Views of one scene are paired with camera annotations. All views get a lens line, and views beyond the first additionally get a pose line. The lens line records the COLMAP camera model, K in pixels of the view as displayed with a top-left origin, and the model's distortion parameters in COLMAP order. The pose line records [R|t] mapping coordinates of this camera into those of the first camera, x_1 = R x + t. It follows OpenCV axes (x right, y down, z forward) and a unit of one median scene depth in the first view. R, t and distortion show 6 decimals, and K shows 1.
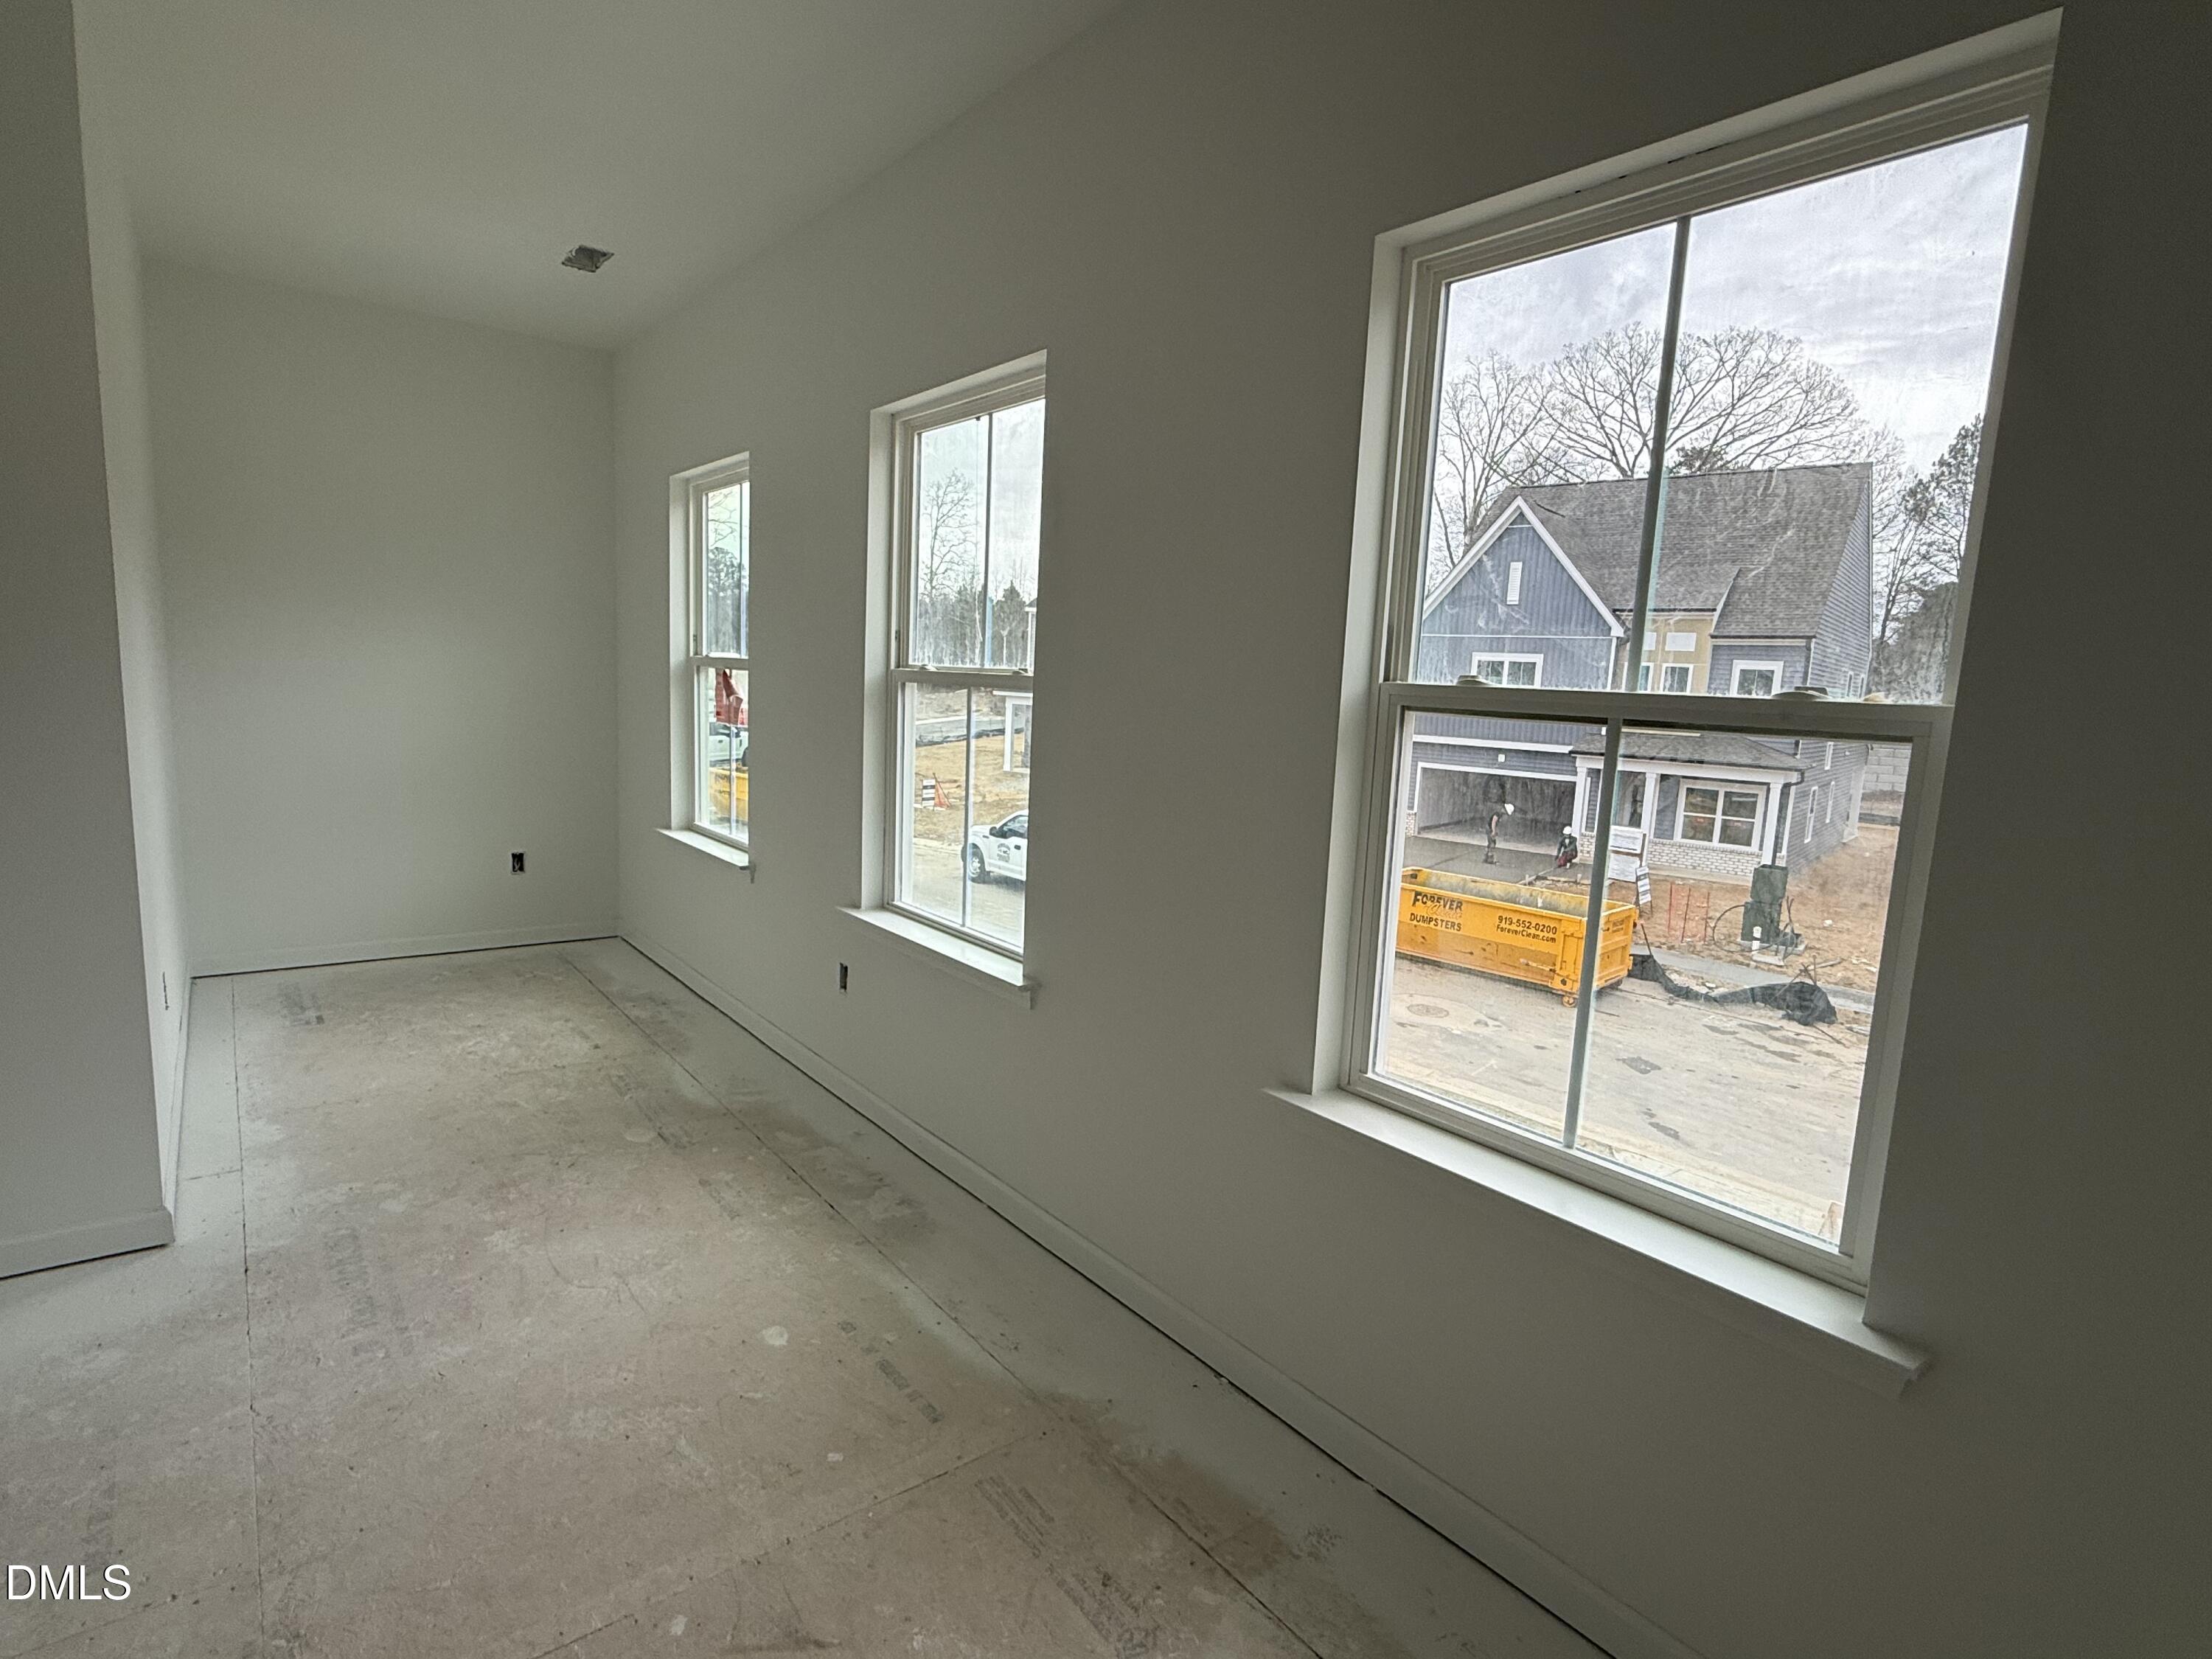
lens RADIAL K [[1091.8, 0, 1106.0], [0, 1091.8, 829.5], [0, 0, 1]] dist [0.003359, 0.001702]
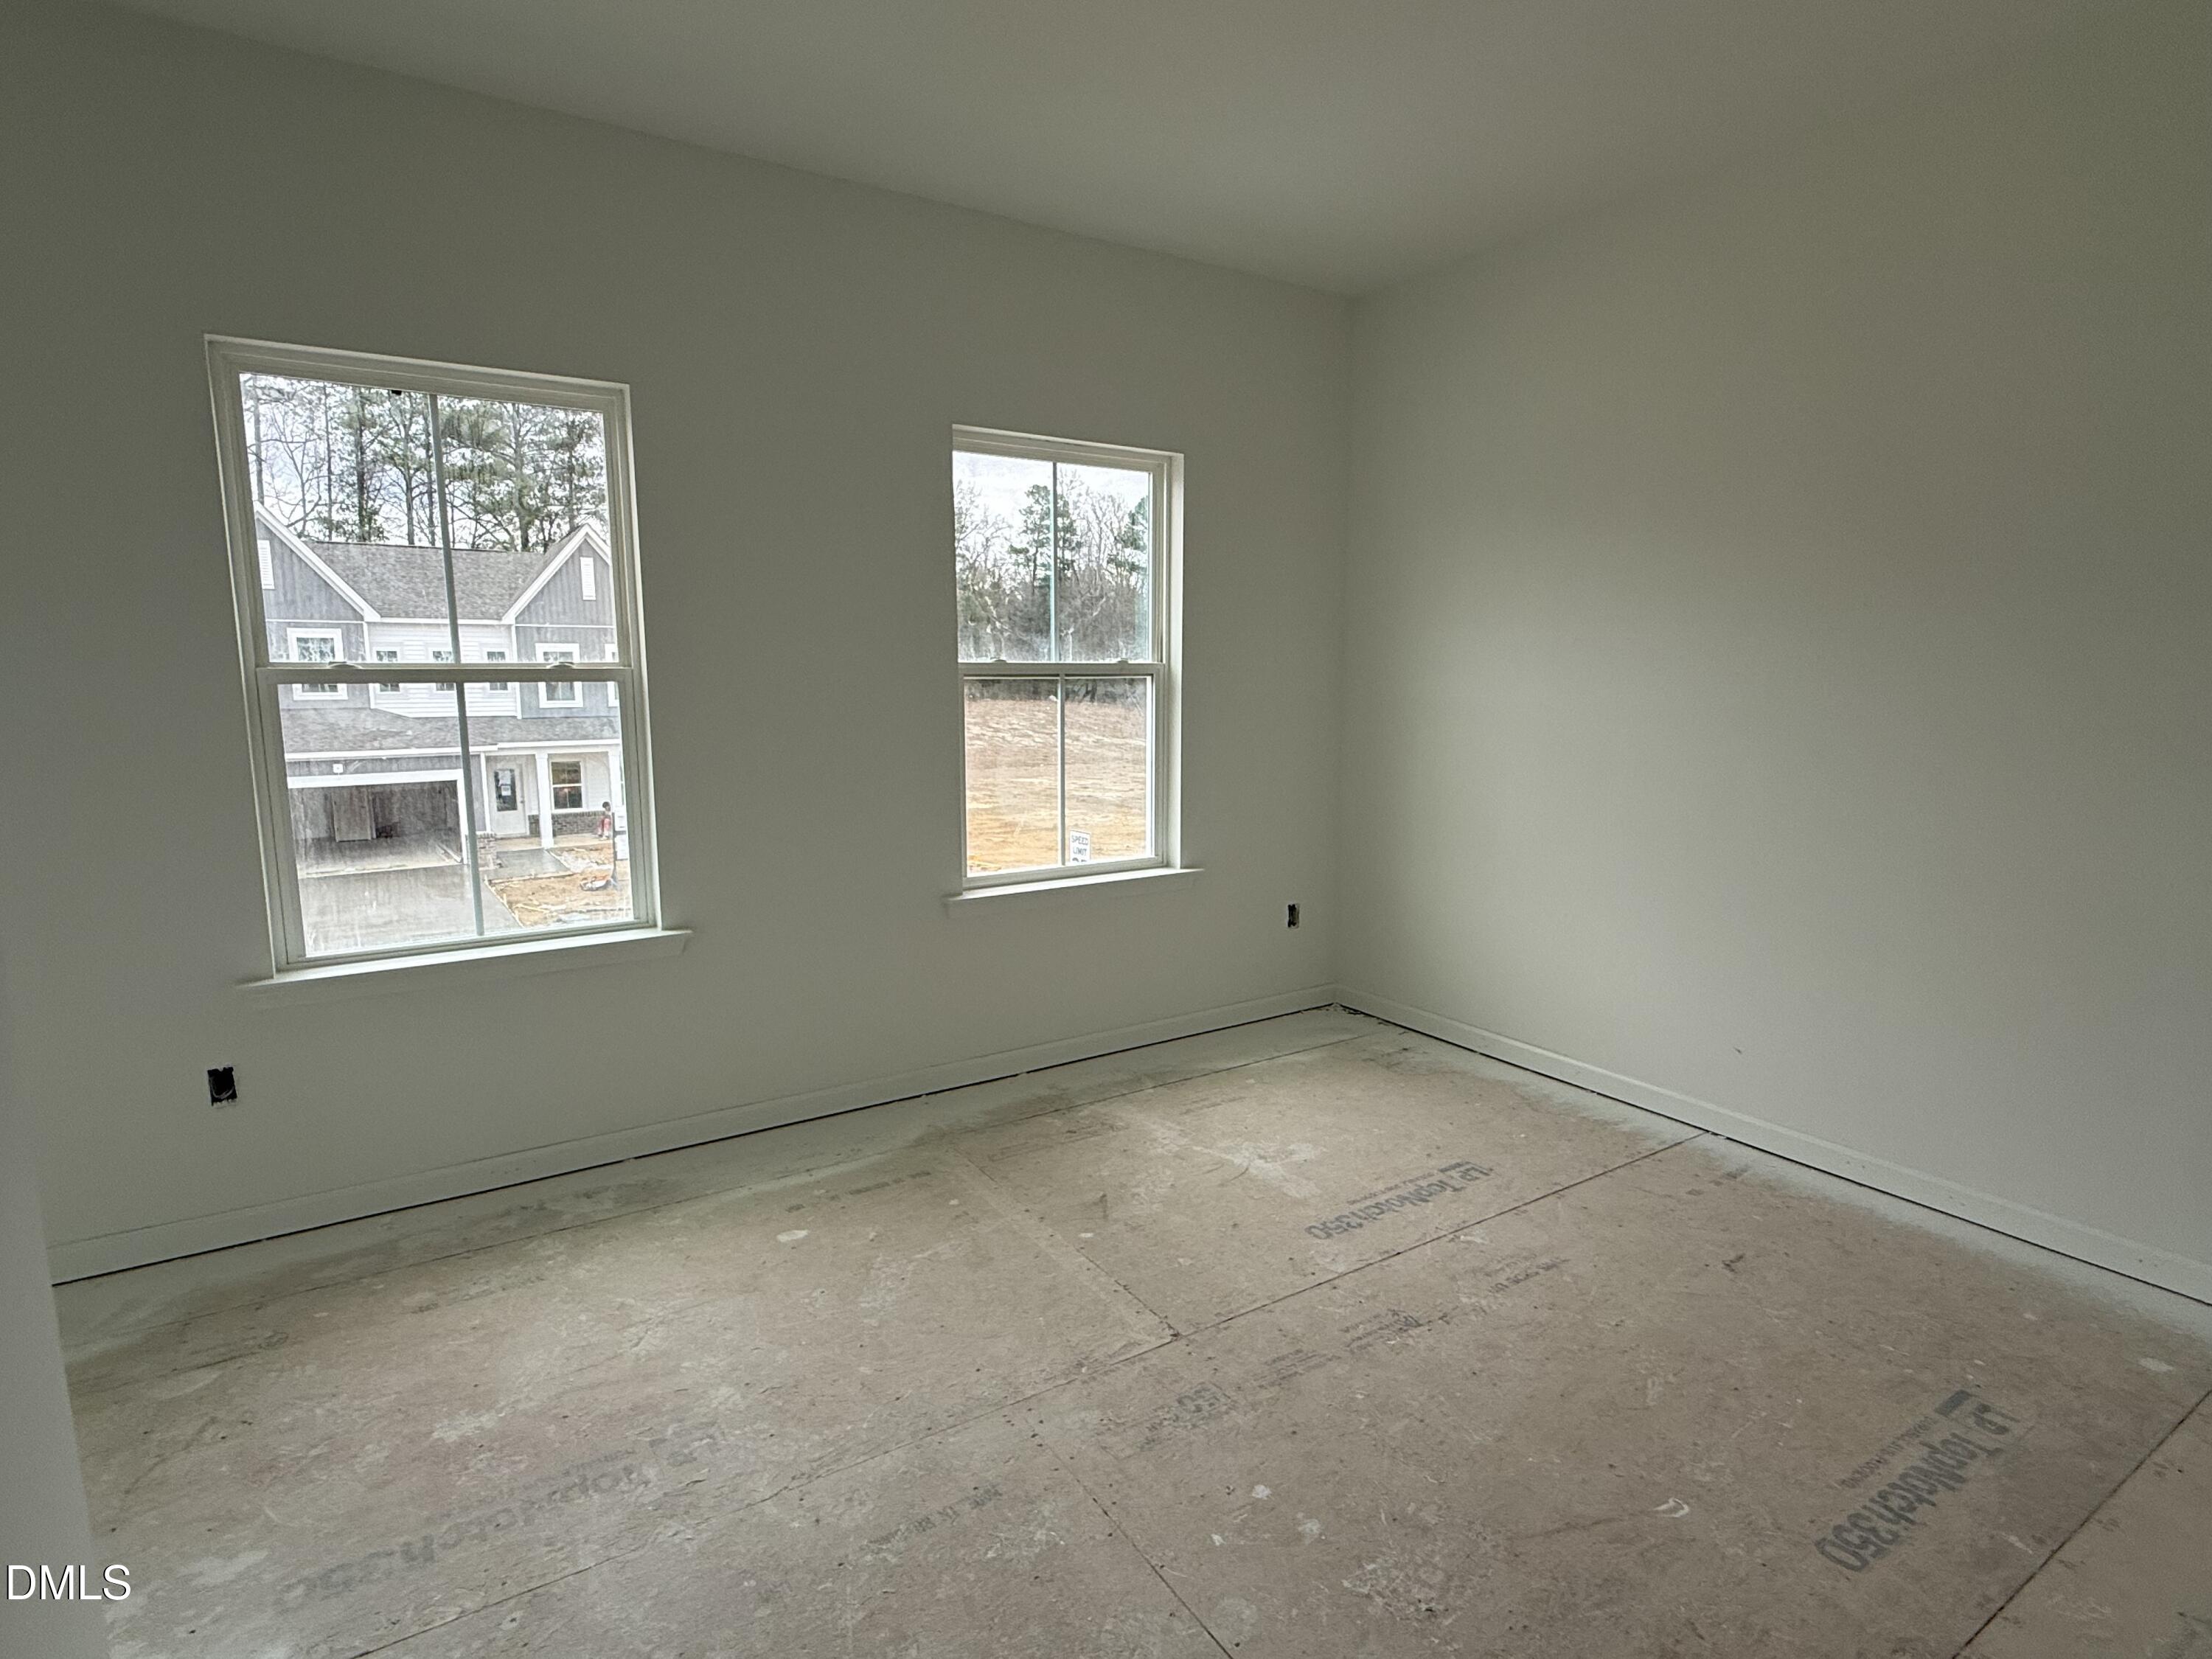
lens RADIAL K [[1001.8, 0, 1101.8], [0, 1001.8, 789.5], [0, 0, 1]] dist [0.001817, 0.000638]
pose [[0.158080, -0.162055, 0.974037, -1.120583], [0.151395, 0.978755, 0.138269, -0.092105], [-0.975751, 0.125607, 0.179256, 0.394189]]
